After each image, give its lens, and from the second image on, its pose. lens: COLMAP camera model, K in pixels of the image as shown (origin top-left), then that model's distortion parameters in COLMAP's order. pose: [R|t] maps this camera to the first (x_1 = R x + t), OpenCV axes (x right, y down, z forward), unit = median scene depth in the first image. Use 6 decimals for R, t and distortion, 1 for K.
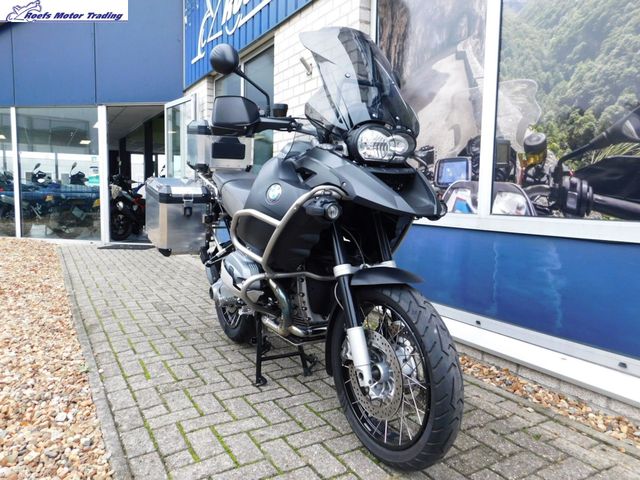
lens RADIAL K [[470.7, 0, 319.2], [0, 470.7, 239.2], [0, 0, 1]] dist [-0.006090, 0.004005]
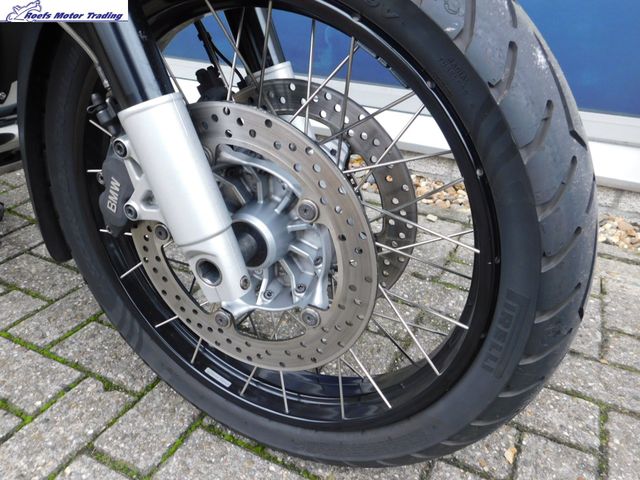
lens RADIAL K [[519.3, 0, 319.8], [0, 519.3, 236.2], [0, 0, 1]] dist [-0.015407, 0.021969]
pose [[0.836498, -0.241264, 0.491998, -0.002119], [0.027594, 0.915264, 0.401908, 0.099286], [-0.547274, -0.322619, 0.772275, 0.485337]]
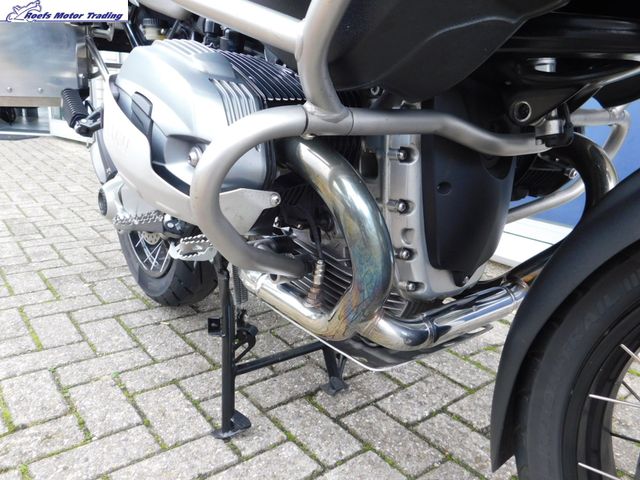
lens RADIAL K [[519.3, 0, 319.7], [0, 519.3, 235.7], [0, 0, 1]] dist [-0.015407, 0.021969]
pose [[0.991376, -0.007051, 0.130861, -0.105697], [-0.015816, 0.984815, 0.172883, 0.067494], [-0.130093, -0.173461, 0.976211, 0.574267]]
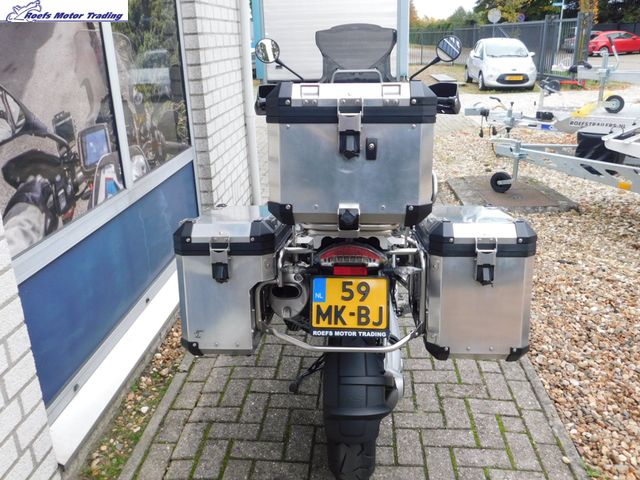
lens RADIAL K [[556.7, 0, 321.9], [0, 556.7, 236.7], [0, 0, 1]] dist [-0.006723, 0.003401]
pose [[-0.825294, -0.185530, 0.533357, -0.569277], [0.064805, 0.907133, 0.415826, -0.414943], [-0.560973, 0.377742, -0.736627, 1.769648]]
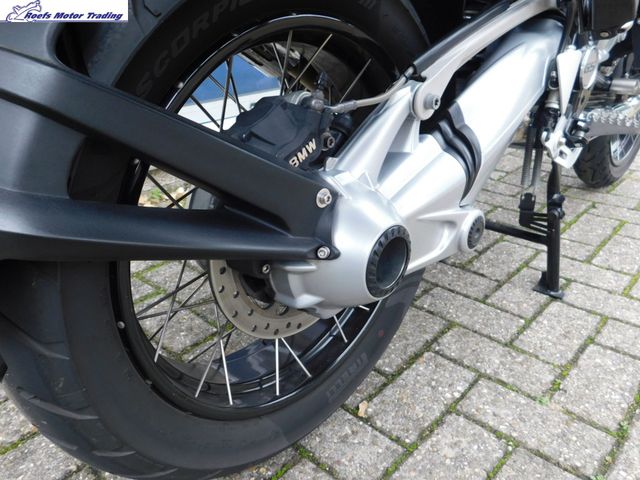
lens RADIAL K [[519.3, 0, 315.7], [0, 519.3, 244.1], [0, 0, 1]] dist [-0.015407, 0.021969]
pose [[-0.289799, -0.407980, 0.865776, -0.445884], [0.119440, 0.882107, 0.455655, 0.027460], [-0.949605, 0.235456, -0.206905, 1.251656]]
